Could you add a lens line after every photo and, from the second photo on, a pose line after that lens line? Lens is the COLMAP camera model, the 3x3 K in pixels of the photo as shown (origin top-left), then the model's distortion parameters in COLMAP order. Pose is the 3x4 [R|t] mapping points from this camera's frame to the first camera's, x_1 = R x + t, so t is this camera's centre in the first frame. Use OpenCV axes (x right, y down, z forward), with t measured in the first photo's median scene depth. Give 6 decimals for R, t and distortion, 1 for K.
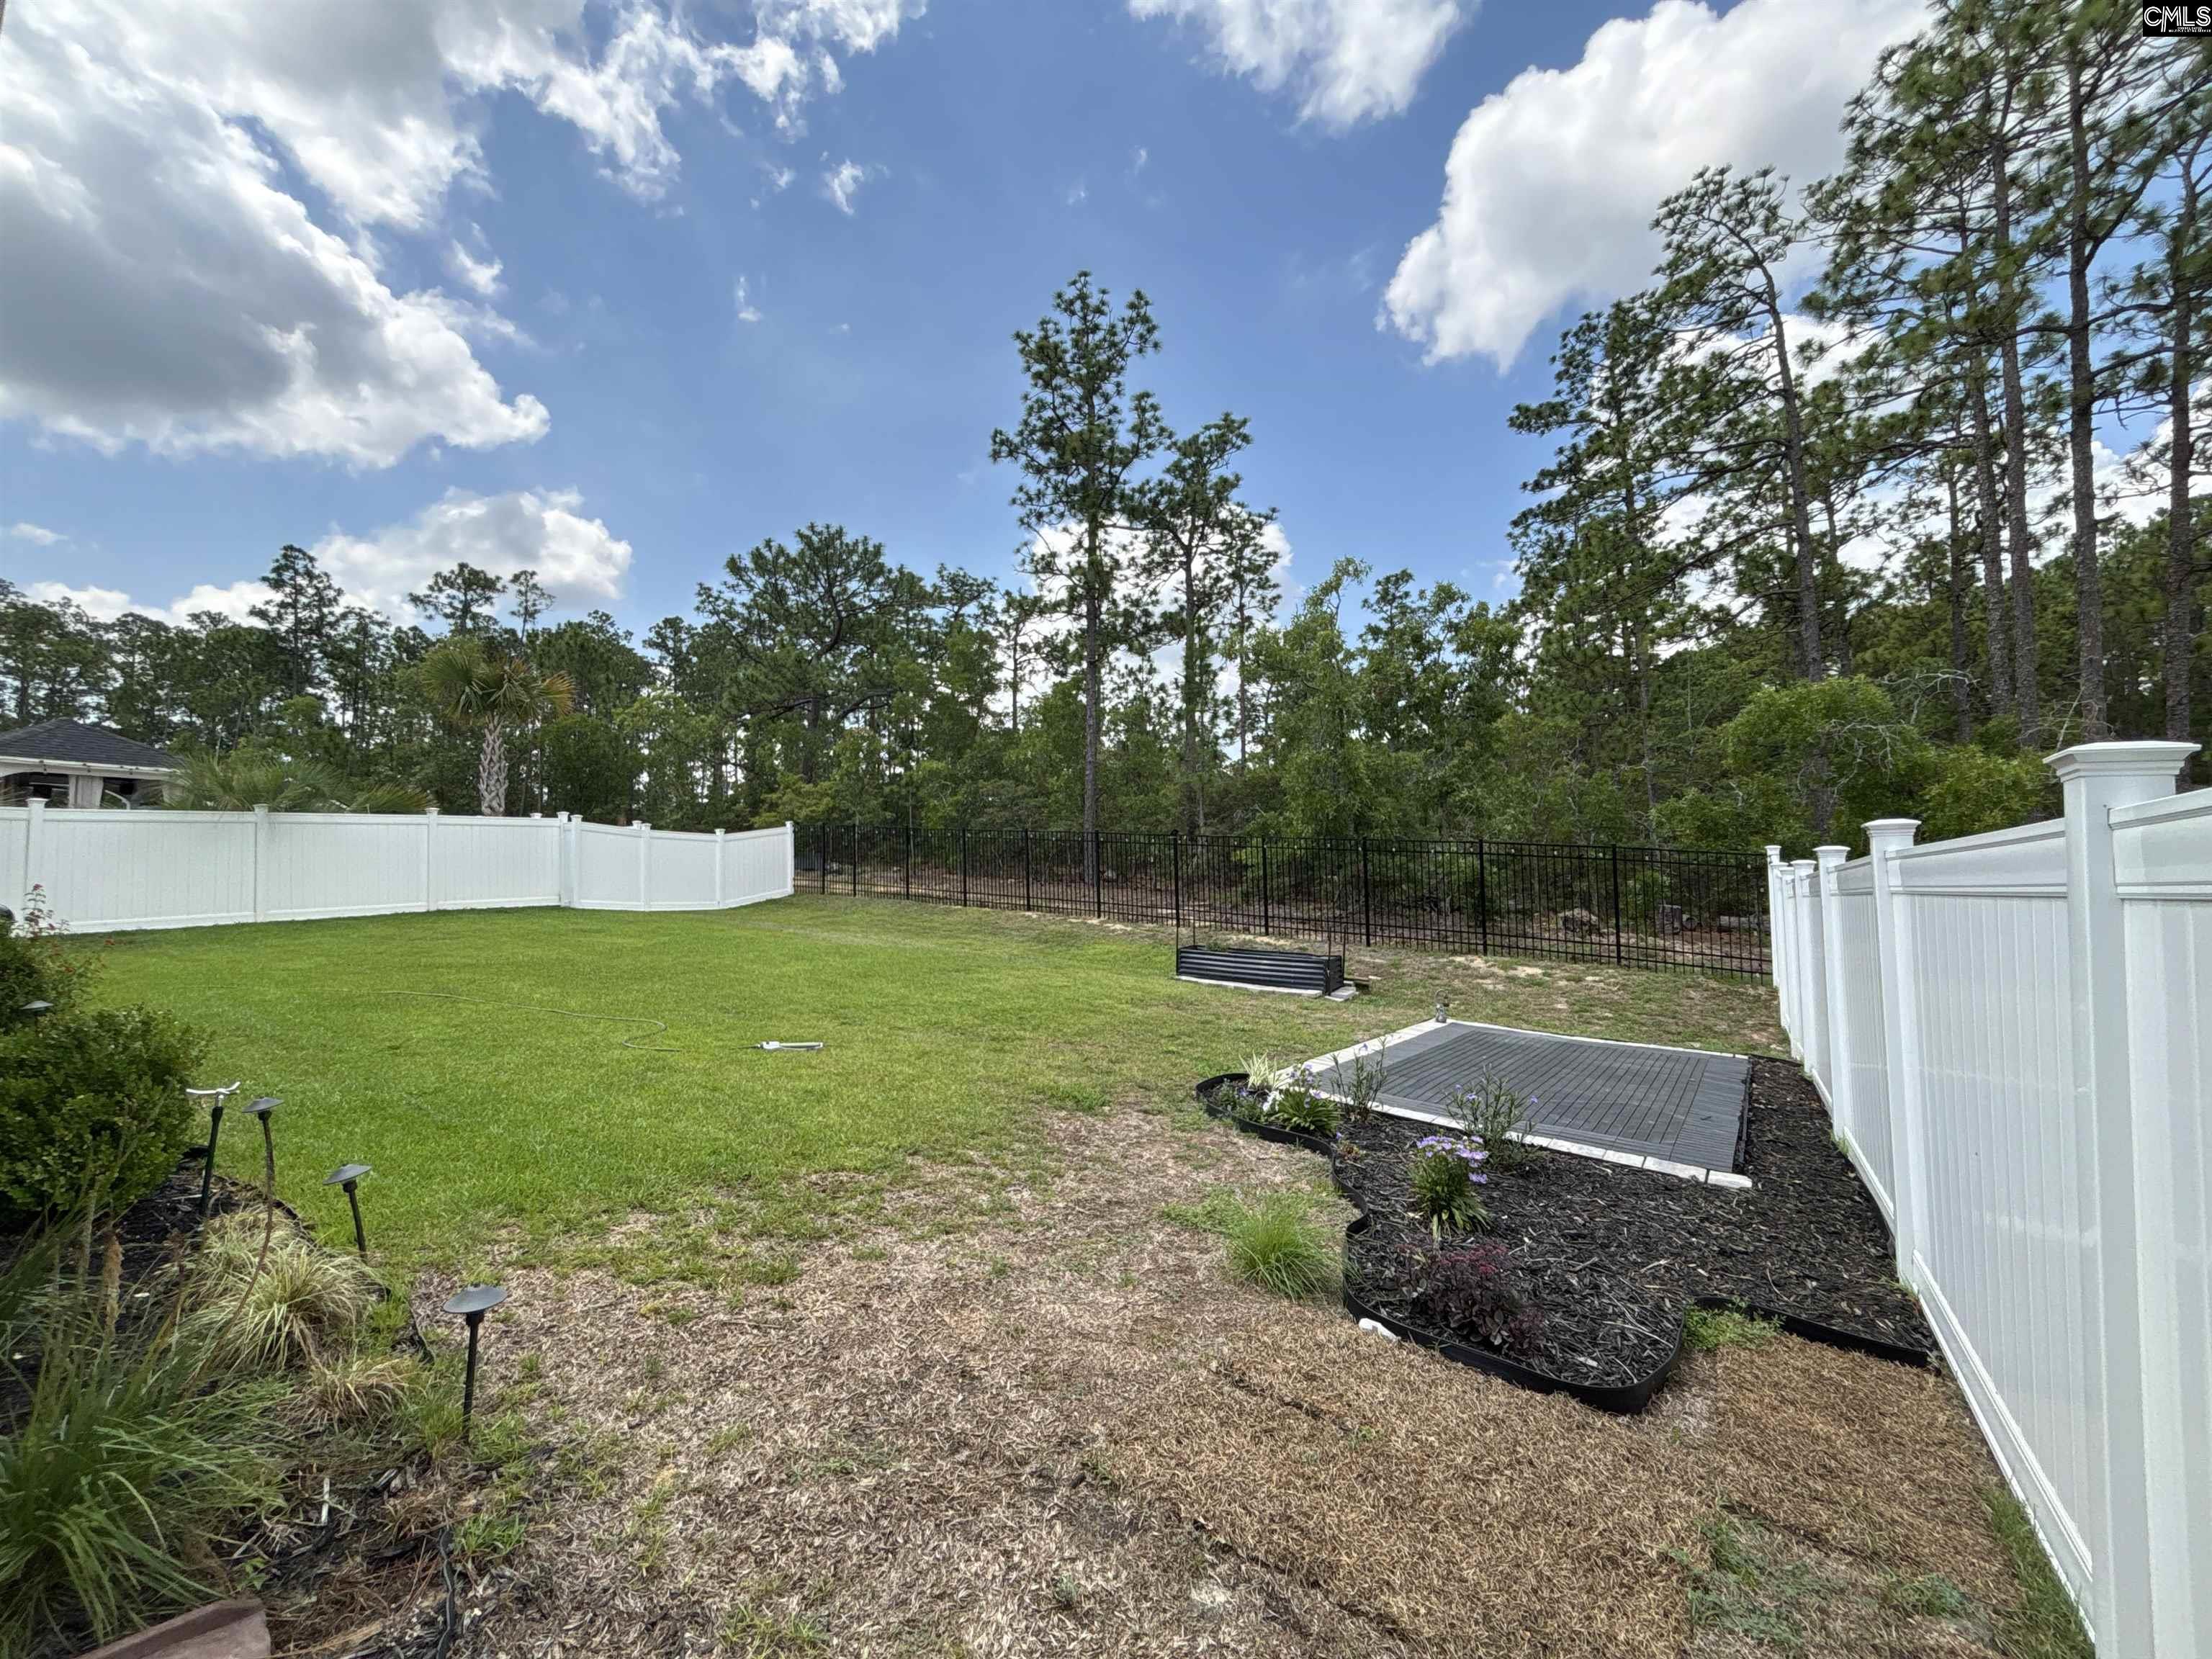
lens RADIAL K [[892.8, 0, 1109.4], [0, 892.8, 826.0], [0, 0, 1]] dist [0.002419, 0.000257]
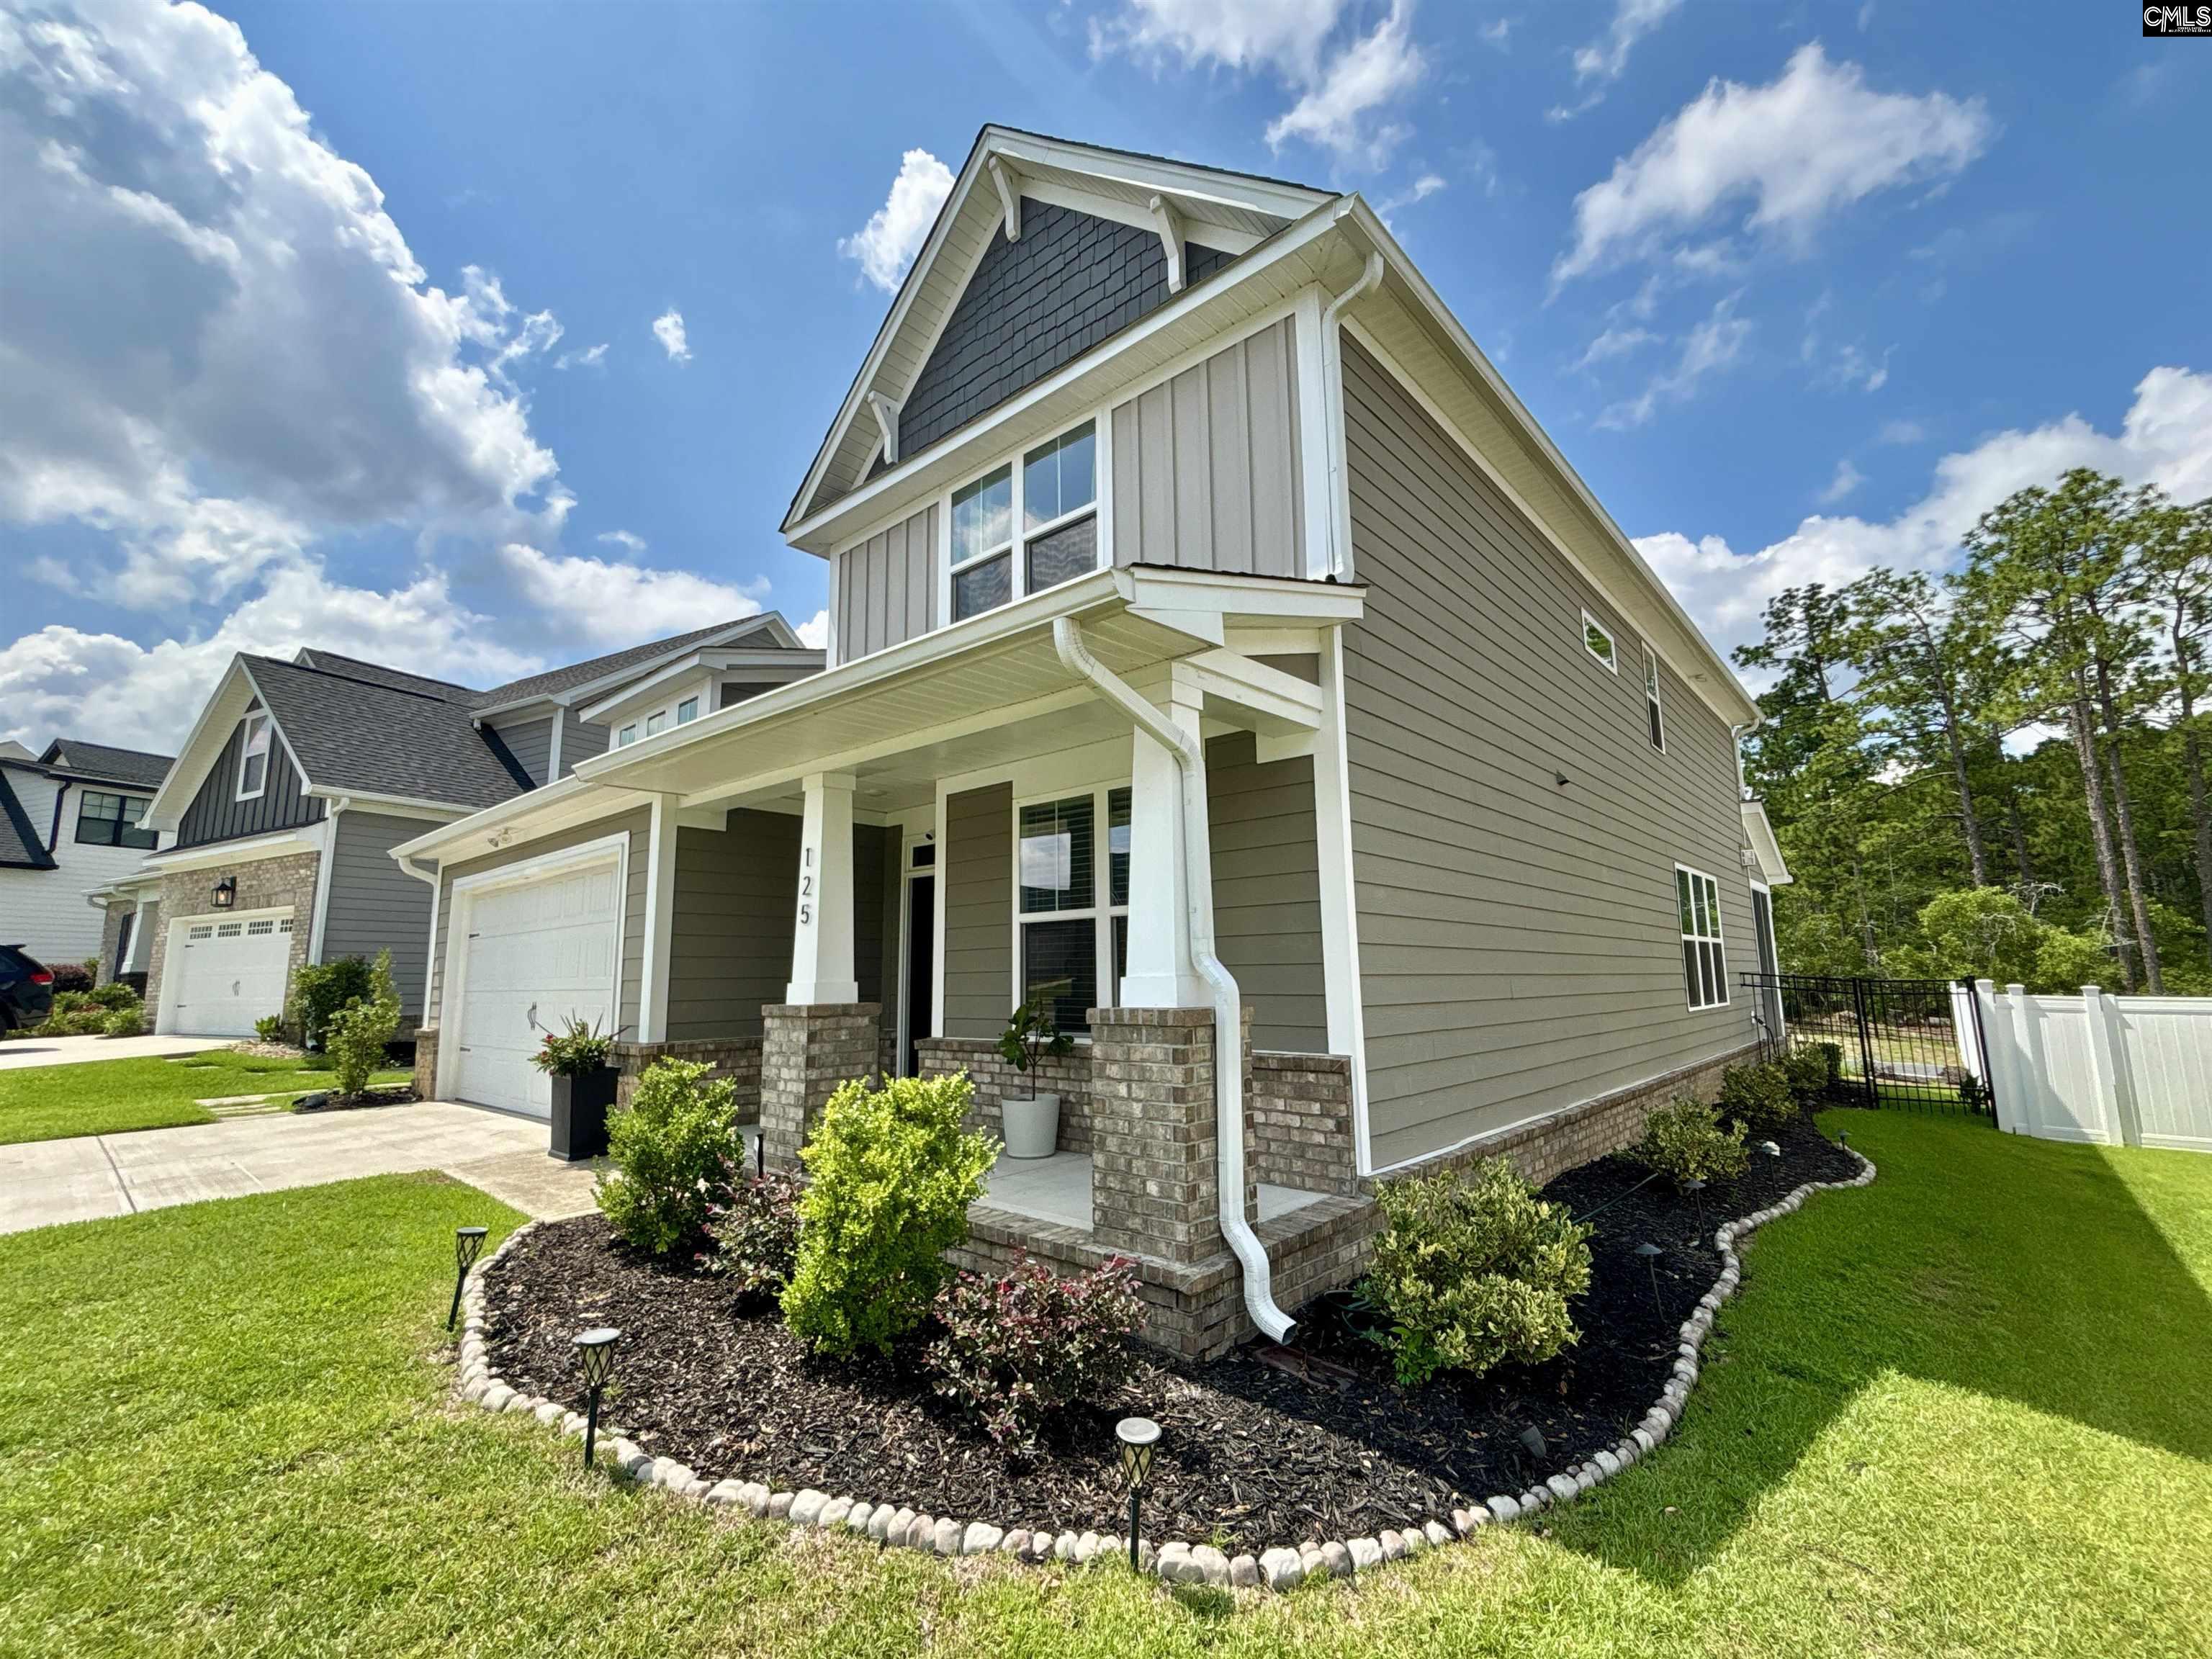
lens RADIAL K [[956.3, 0, 1111.9], [0, 956.3, 823.0], [0, 0, 1]] dist [-0.001094, 0.000181]
pose [[0.994871, -0.014099, -0.100164, -0.509043], [0.003364, 0.994302, -0.106544, -0.060557], [0.101096, 0.105661, 0.989250, -0.748188]]
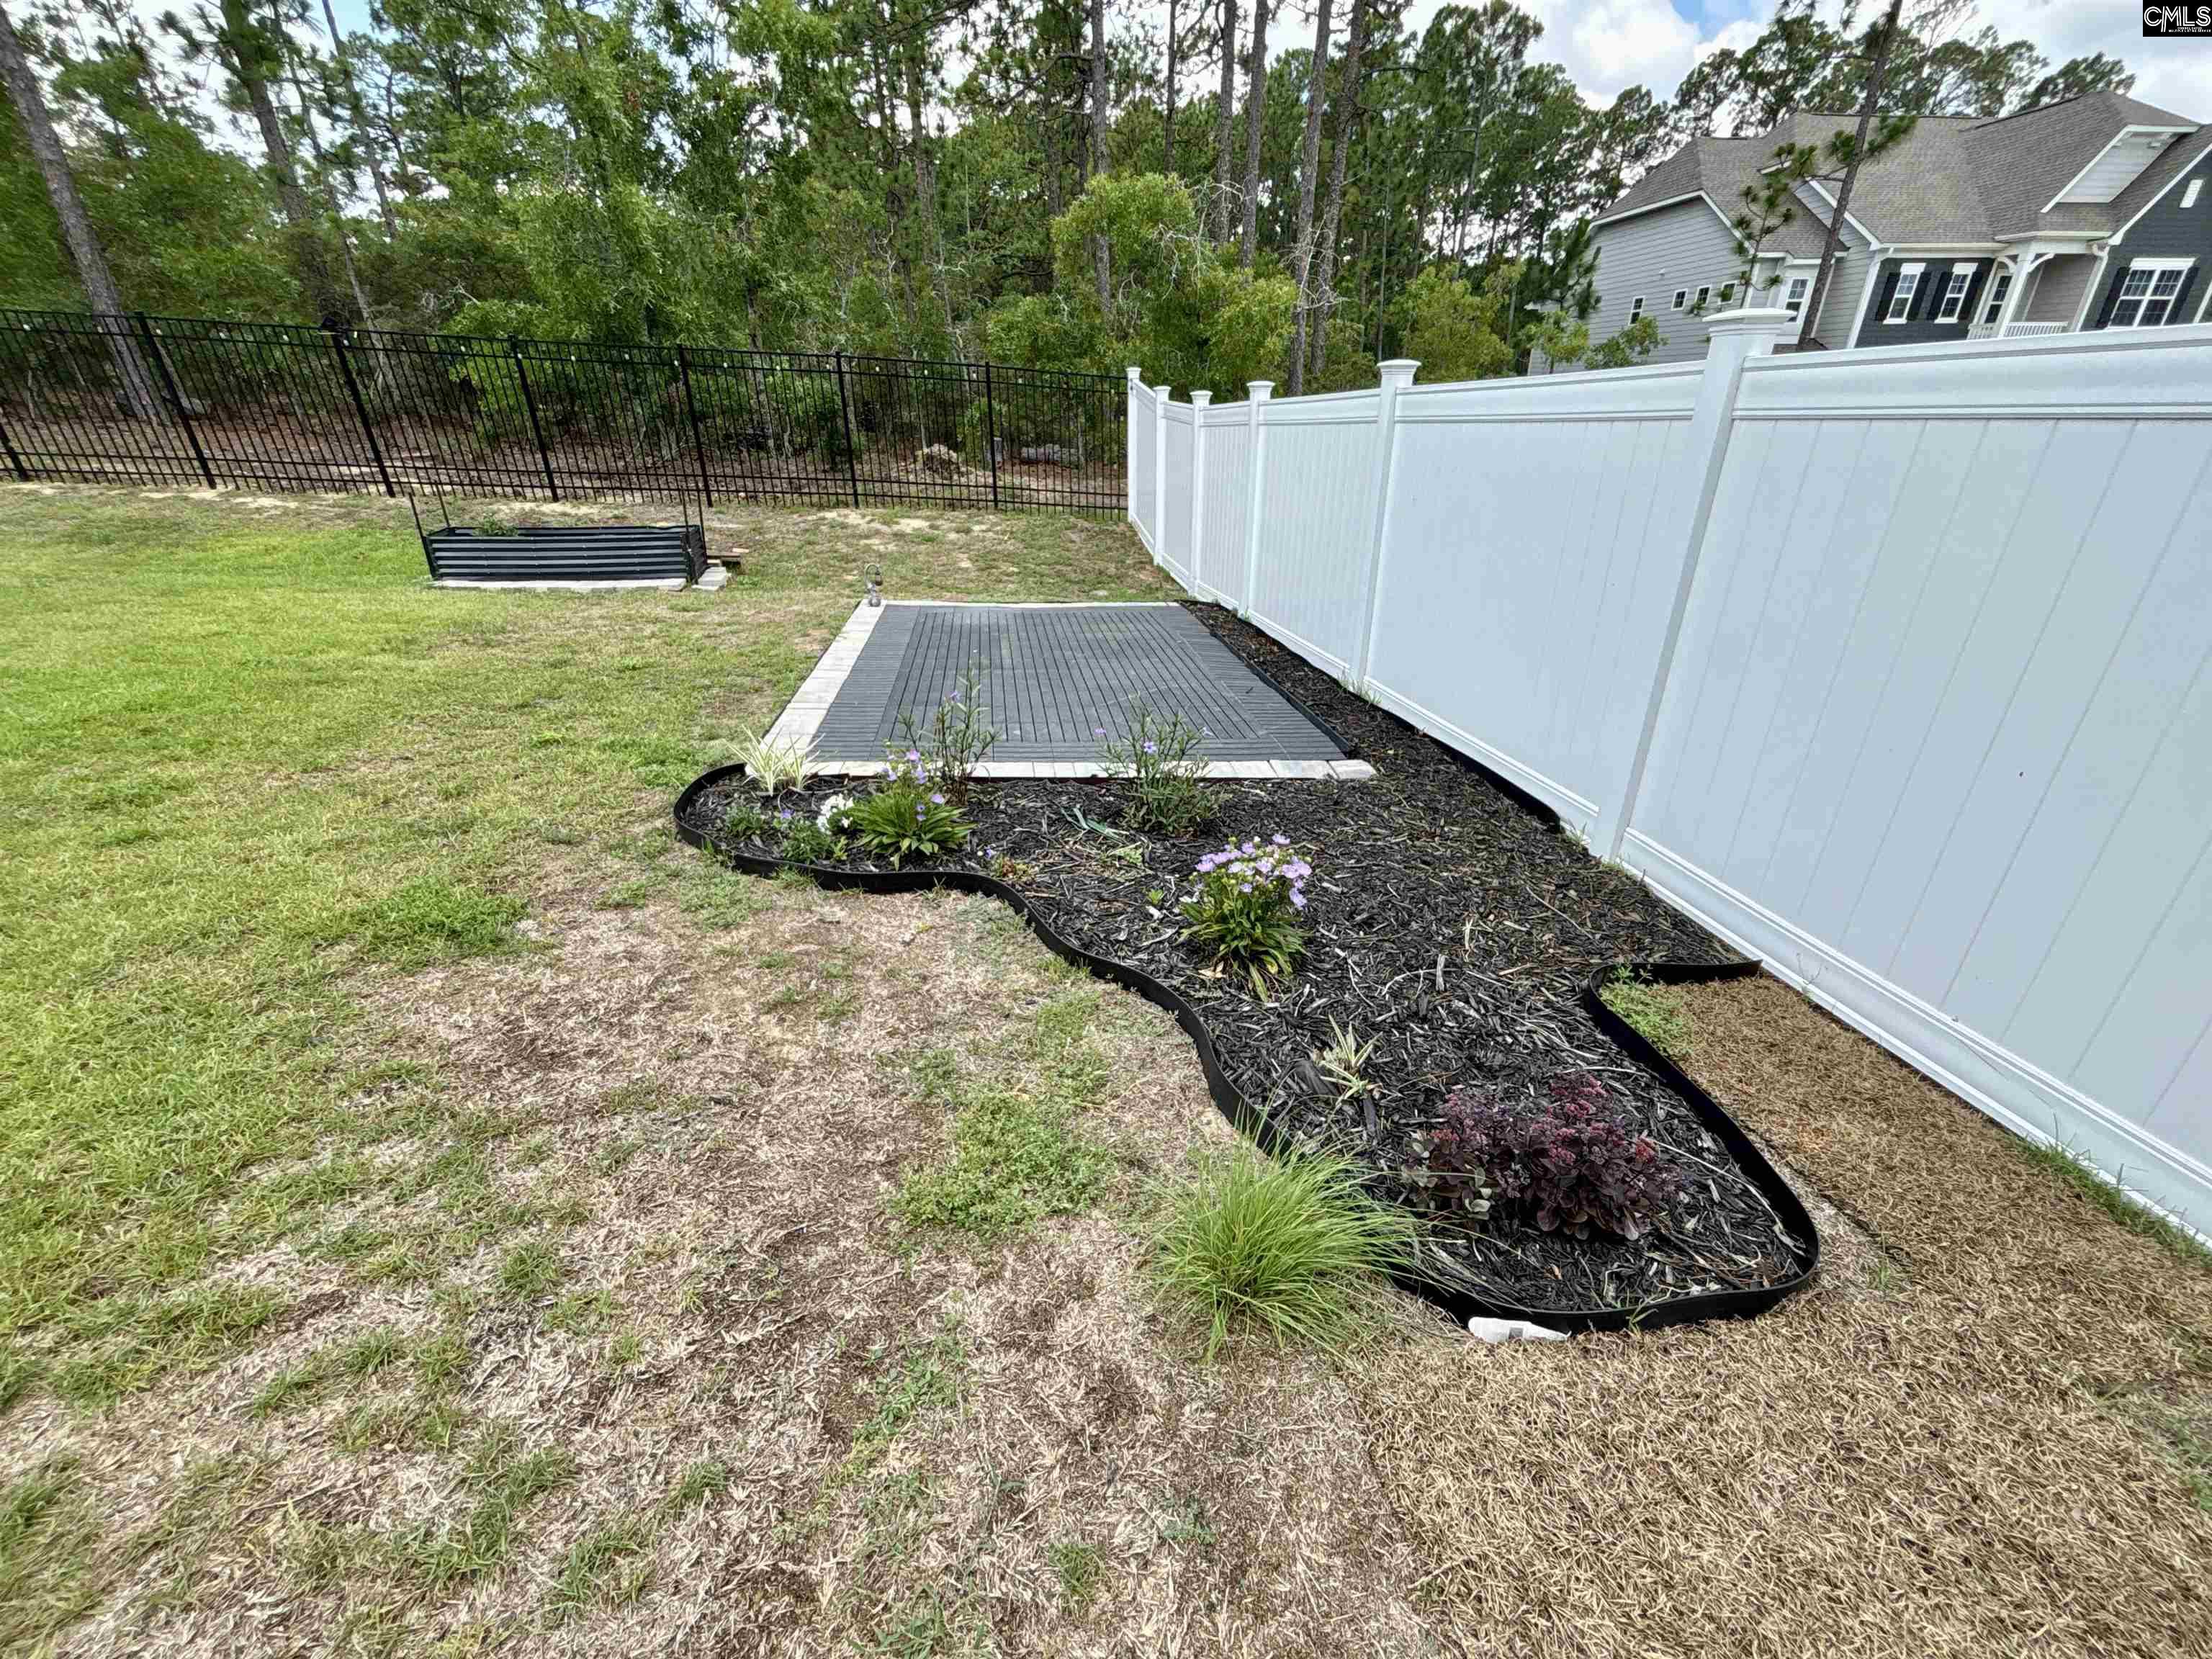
lens RADIAL K [[892.8, 0, 1109.4], [0, 892.8, 826.0], [0, 0, 1]] dist [0.002419, 0.000257]
pose [[0.722504, -0.298782, 0.623472, -0.014939], [-0.032911, 0.885911, 0.462687, 0.007058], [-0.690583, -0.354812, 0.630241, 0.116908]]
